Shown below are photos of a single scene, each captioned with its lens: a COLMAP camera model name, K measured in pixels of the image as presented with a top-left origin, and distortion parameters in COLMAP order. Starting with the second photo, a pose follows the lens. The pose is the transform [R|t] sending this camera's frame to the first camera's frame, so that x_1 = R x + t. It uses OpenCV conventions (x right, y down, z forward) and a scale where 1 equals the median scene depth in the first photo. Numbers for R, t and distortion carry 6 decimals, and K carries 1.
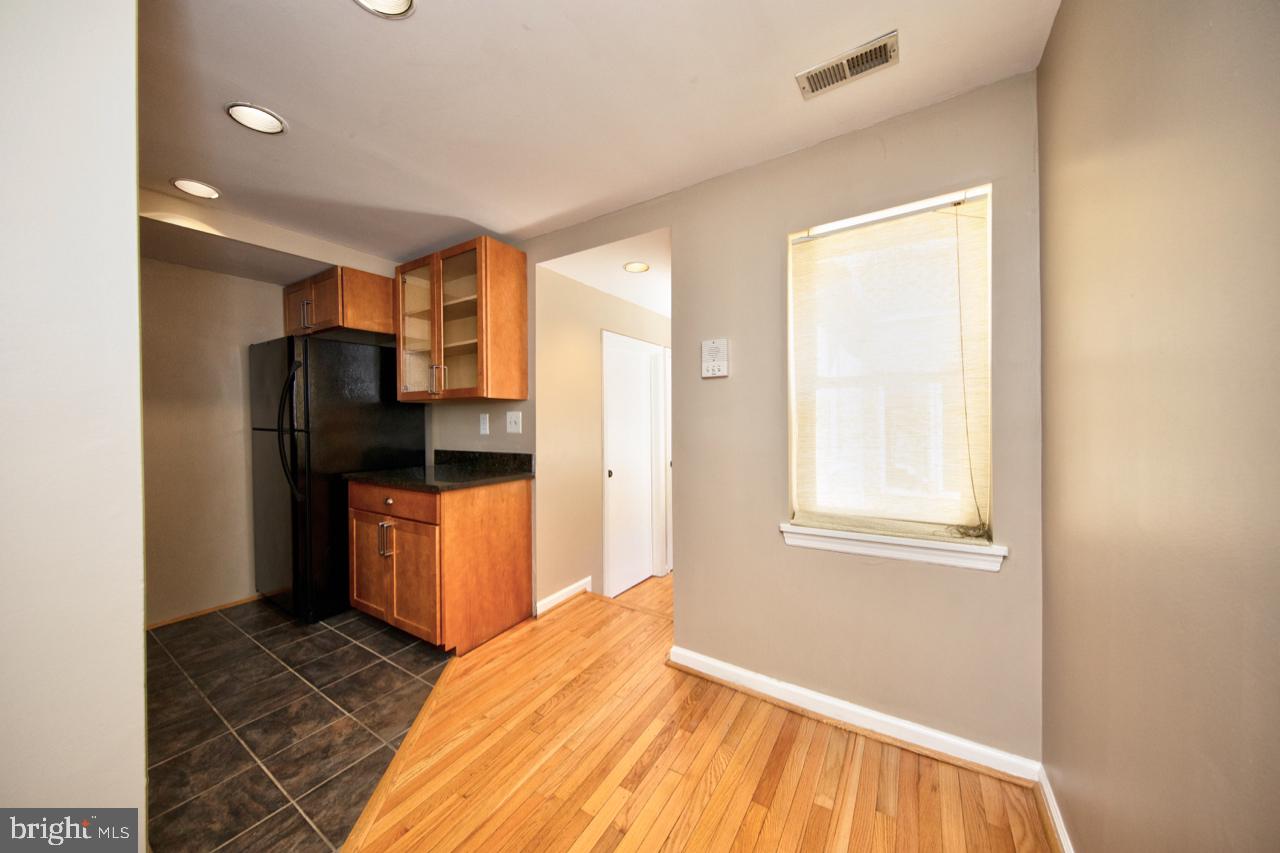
lens RADIAL K [[437.8, 0, 632.6], [0, 437.8, 422.3], [0, 0, 1]] dist [0.011021, -0.006298]
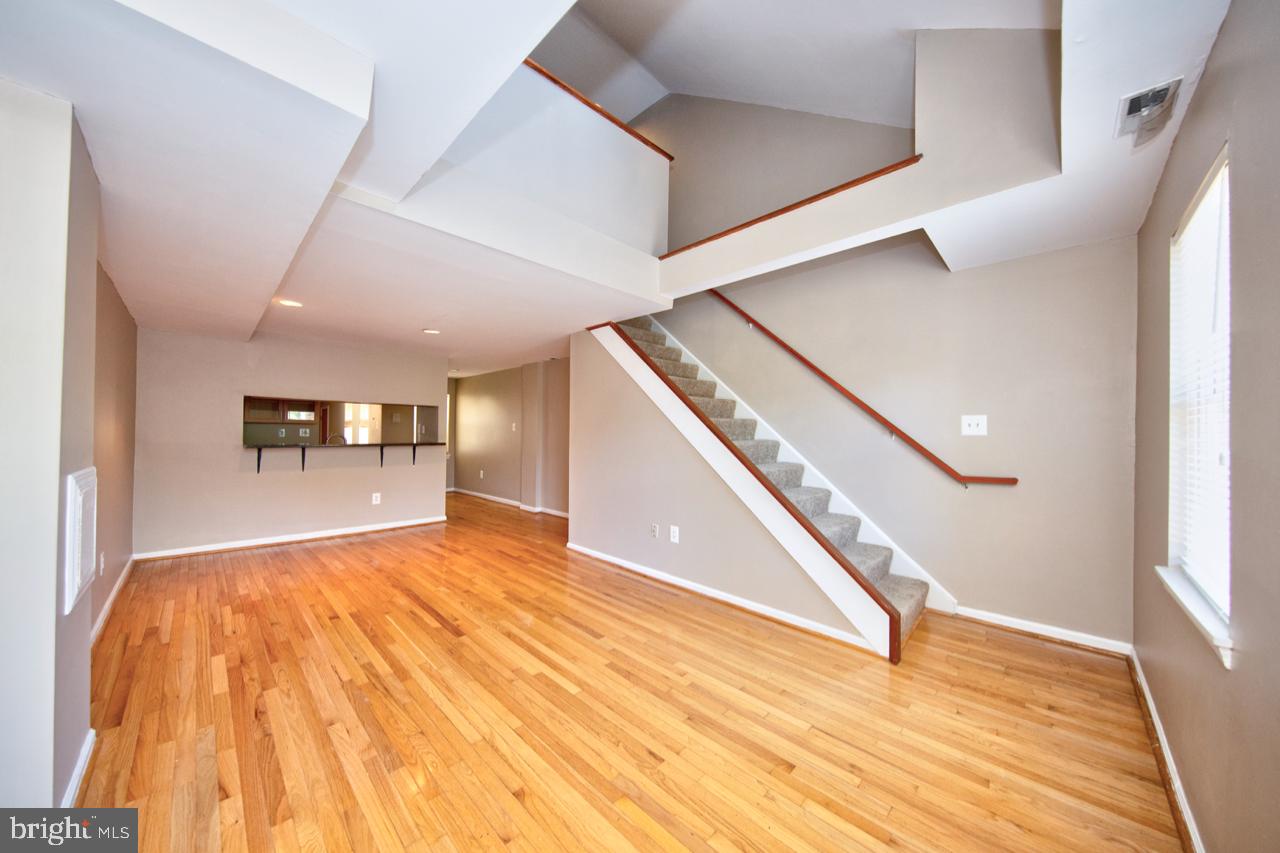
lens RADIAL K [[429.6, 0, 630.1], [0, 429.6, 429.3], [0, 0, 1]] dist [0.002068, -0.005181]
pose [[0.198976, 0.019232, 0.979816, -3.399053], [-0.007068, 0.999810, -0.018189, 0.018805], [-0.979979, -0.003306, 0.199074, -1.971520]]
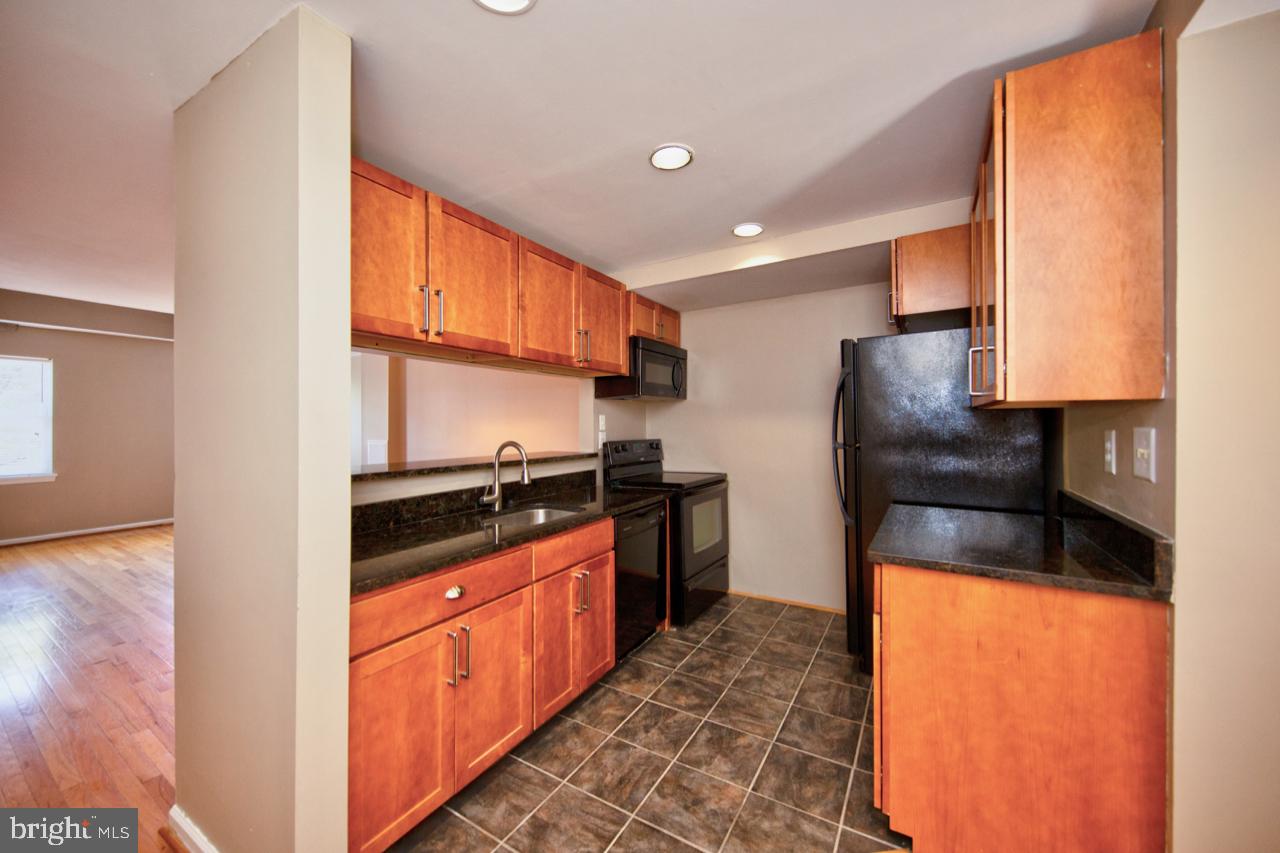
lens RADIAL K [[474.2, 0, 635.8], [0, 474.2, 422.5], [0, 0, 1]] dist [0.004461, -0.000201]
pose [[0.029734, 0.006596, -0.999536, 0.243085], [-0.004270, 0.999970, 0.006472, -0.043650], [0.999549, 0.004075, 0.029761, 0.719196]]
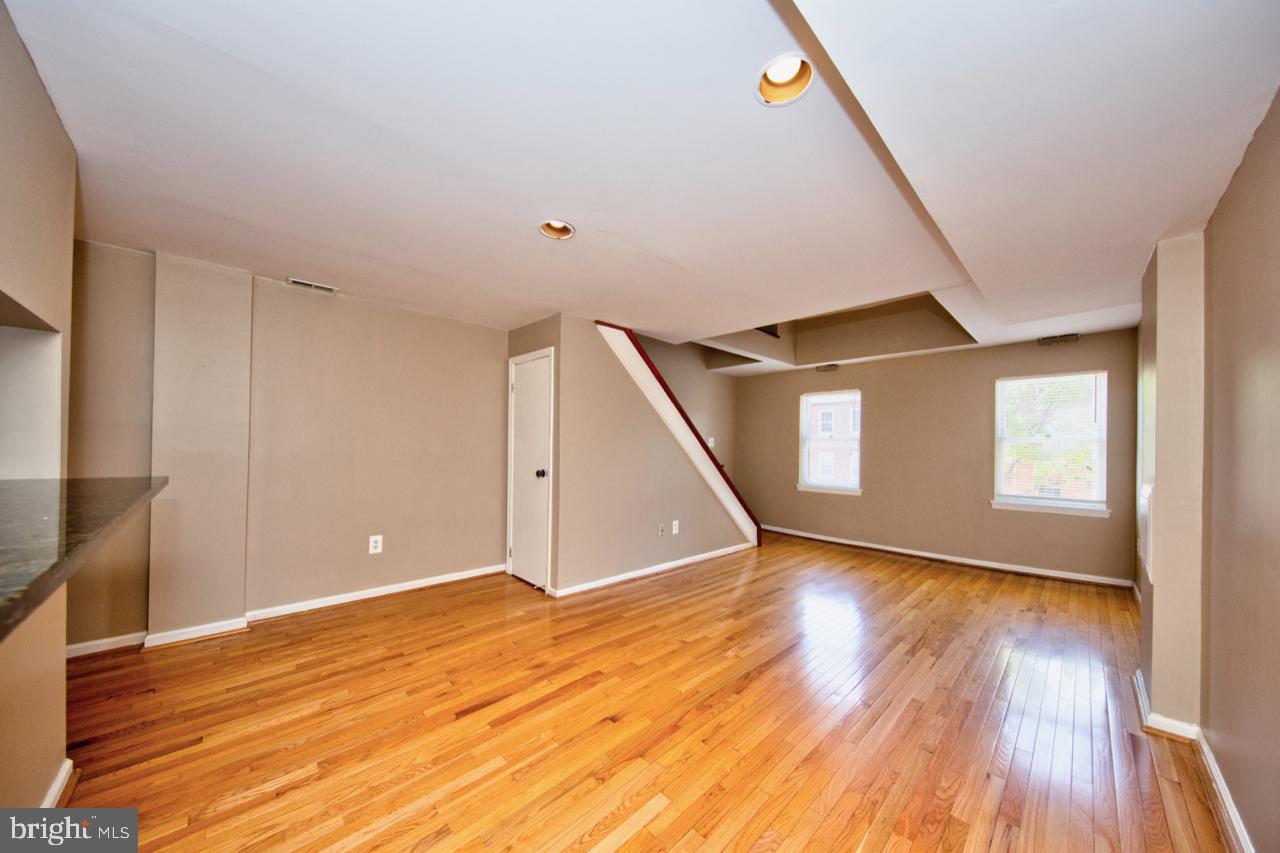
lens RADIAL K [[429.6, 0, 630.1], [0, 429.6, 429.3], [0, 0, 1]] dist [0.002068, -0.005181]
pose [[-0.974987, 0.001672, 0.222254, -1.794091], [-0.007480, 0.999159, -0.040326, 0.009235], [-0.222134, -0.040980, -0.974155, 0.544621]]
